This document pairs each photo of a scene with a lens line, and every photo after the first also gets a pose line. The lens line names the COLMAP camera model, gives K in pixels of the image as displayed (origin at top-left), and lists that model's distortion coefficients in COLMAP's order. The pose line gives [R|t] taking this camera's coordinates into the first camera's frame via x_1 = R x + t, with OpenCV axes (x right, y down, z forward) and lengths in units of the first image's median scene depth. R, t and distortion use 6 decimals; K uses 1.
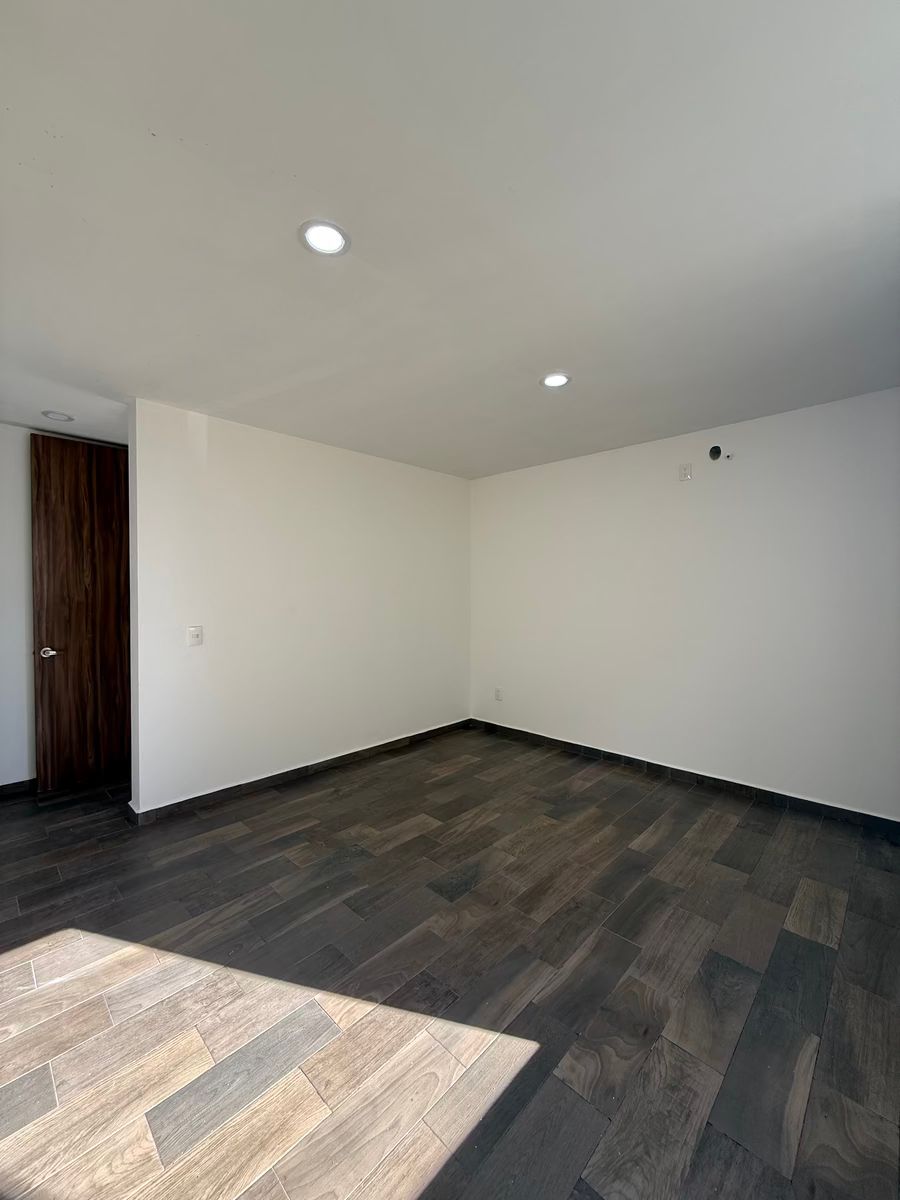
lens RADIAL K [[475.8, 0, 447.2], [0, 475.8, 597.4], [0, 0, 1]] dist [-0.000154, 0.000079]
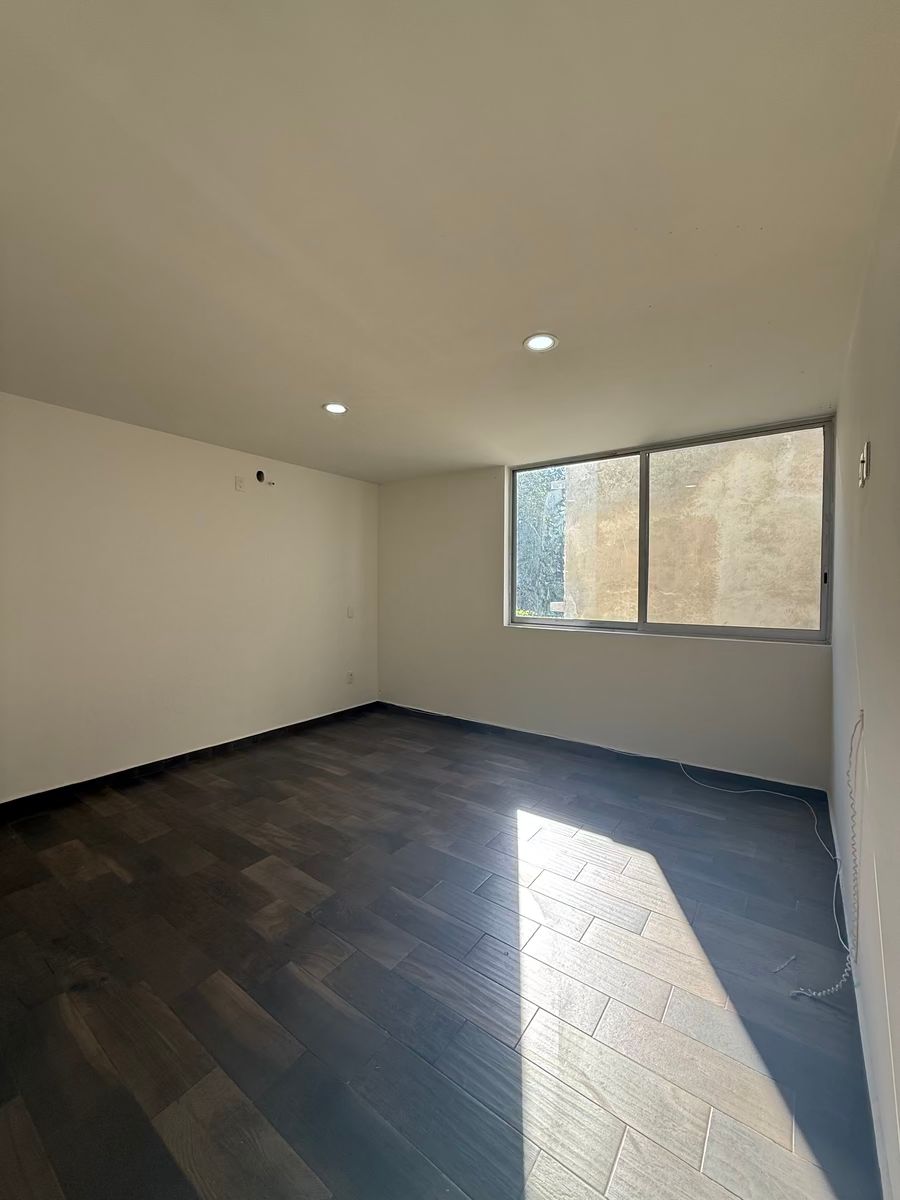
lens RADIAL K [[475.8, 0, 450.8], [0, 475.8, 597.9], [0, 0, 1]] dist [-0.000154, 0.000079]
pose [[-0.139745, -0.020713, 0.989971, -1.081594], [0.008359, 0.999721, 0.022097, -0.008355], [-0.990152, 0.011363, -0.139533, 0.960751]]
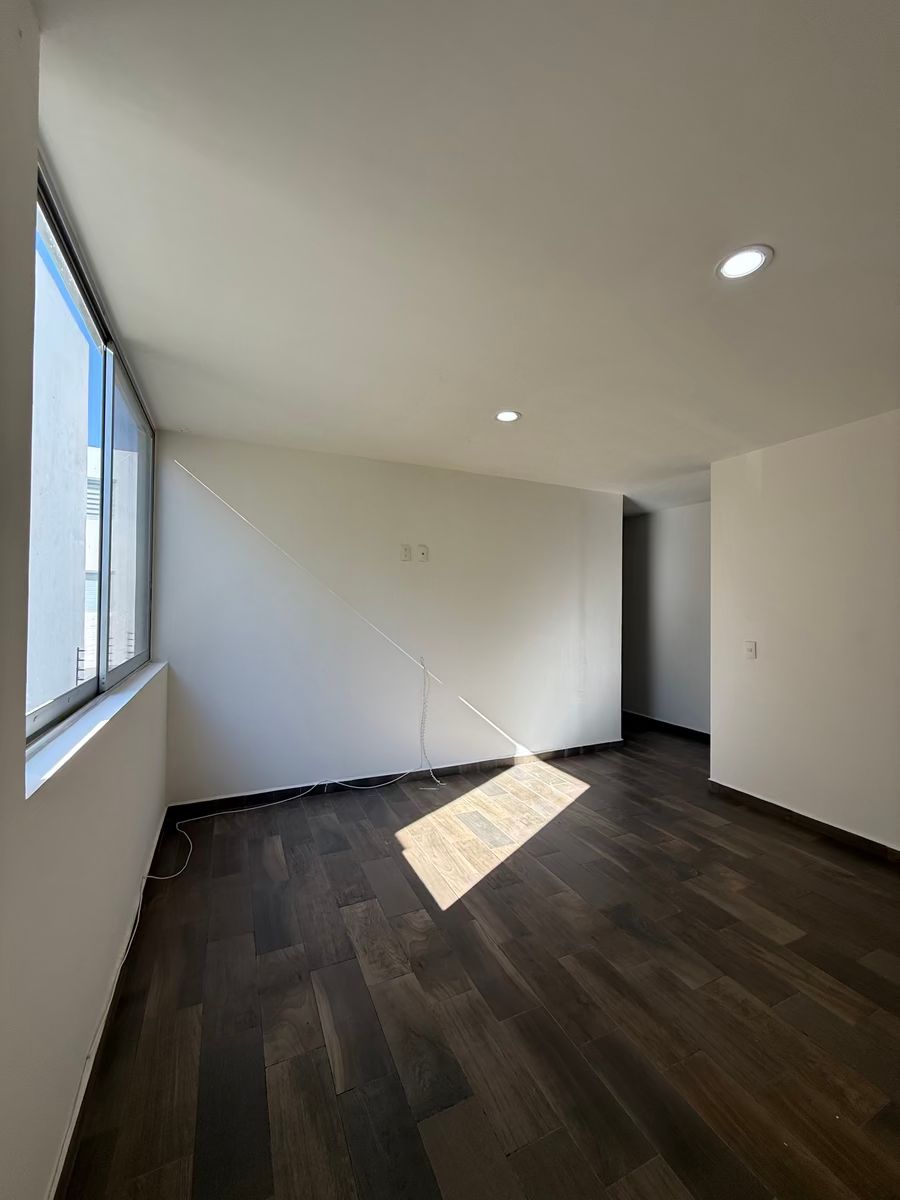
lens RADIAL K [[475.8, 0, 452.0], [0, 475.8, 601.5], [0, 0, 1]] dist [-0.000154, 0.000079]
pose [[-0.352375, -0.009743, -0.935808, 0.984695], [-0.020732, 0.999782, -0.002602, -0.019010], [0.935629, 0.018484, -0.352500, 0.947143]]
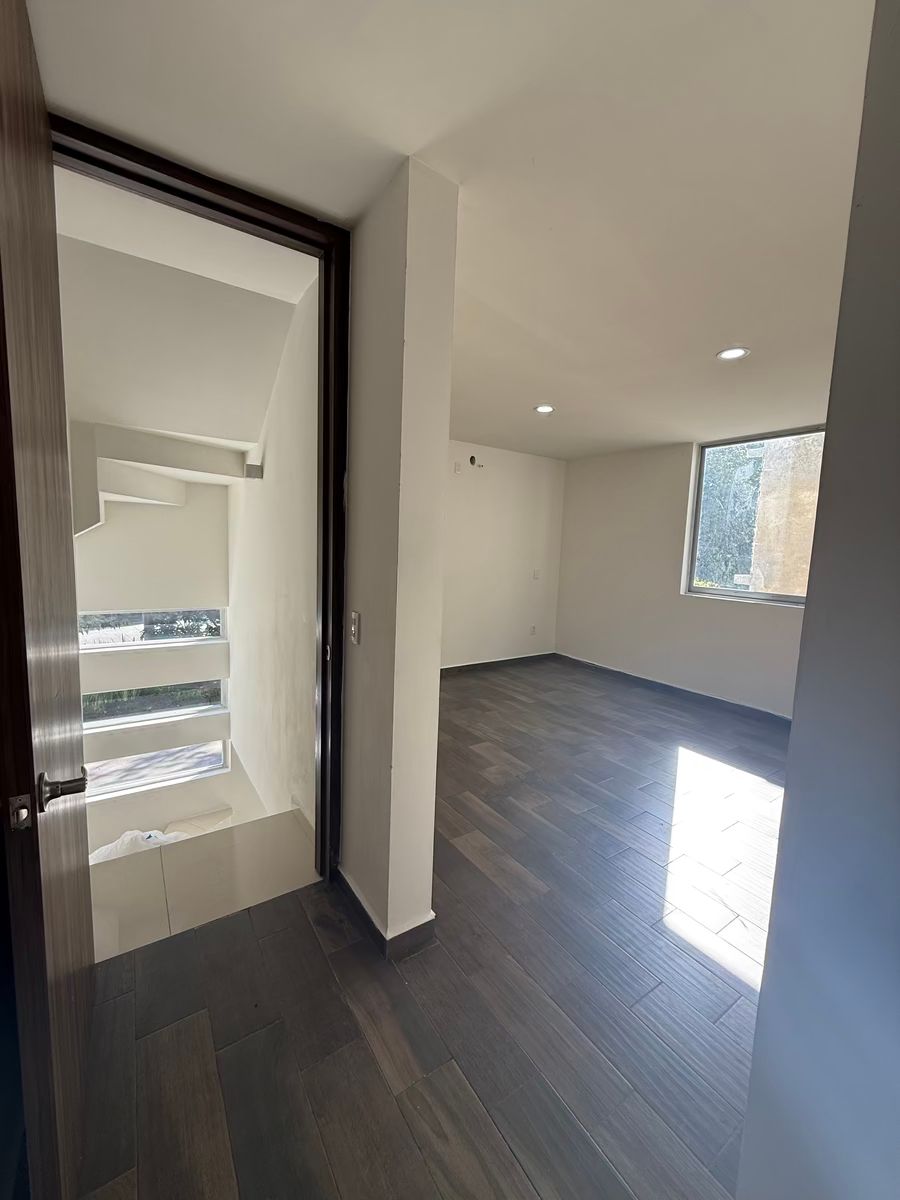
lens RADIAL K [[475.8, 0, 448.9], [0, 475.8, 597.3], [0, 0, 1]] dist [-0.000154, 0.000079]
pose [[0.206819, -0.093523, 0.973899, -1.434987], [-0.025514, 0.994567, 0.100926, -0.020418], [-0.978047, -0.045721, 0.203309, 1.044237]]
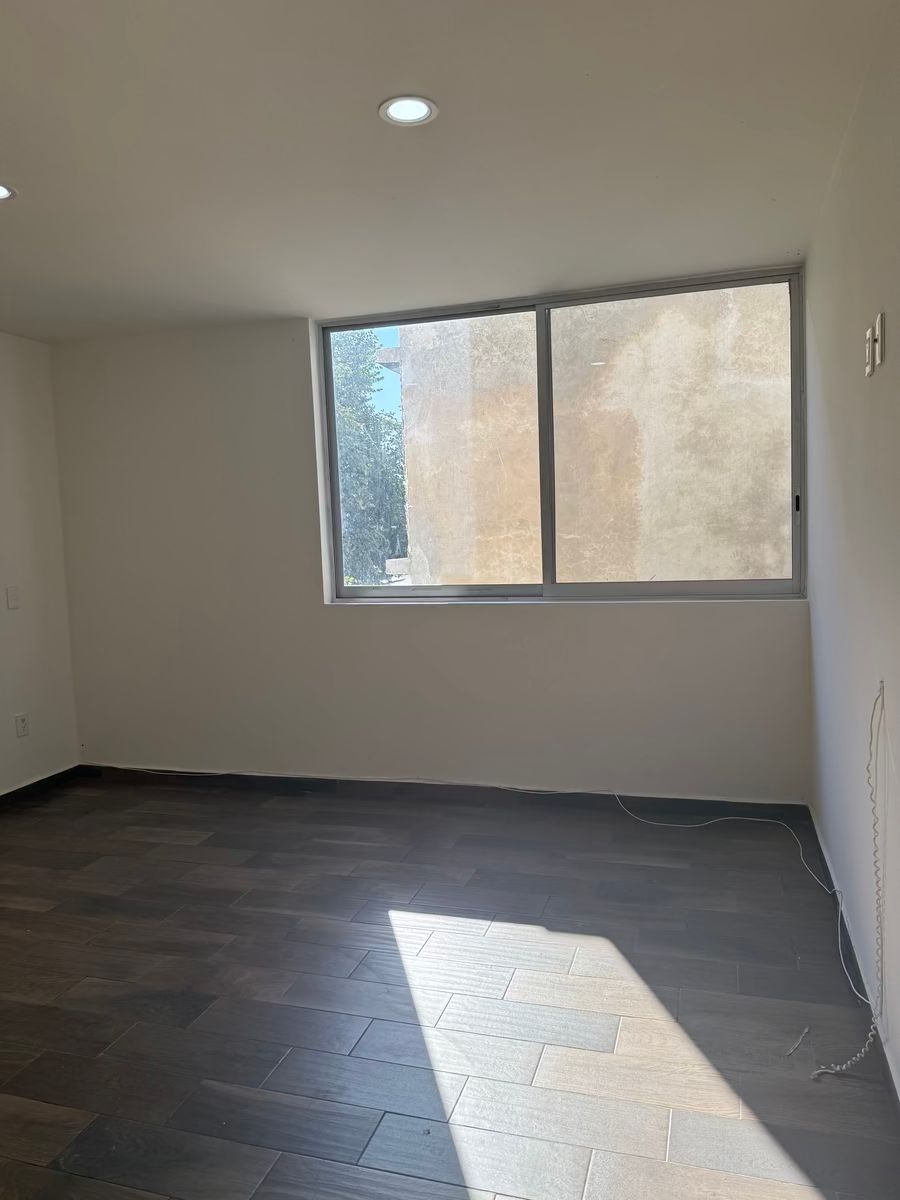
lens RADIAL K [[843.4, 0, 459.1], [0, 843.4, 594.3], [0, 0, 1]] dist [0.033076, -0.040587]
pose [[-0.456898, -0.047859, 0.888231, -1.081957], [0.049259, 0.995658, 0.078986, -0.012201], [-0.888154, 0.079842, -0.452557, 1.080416]]
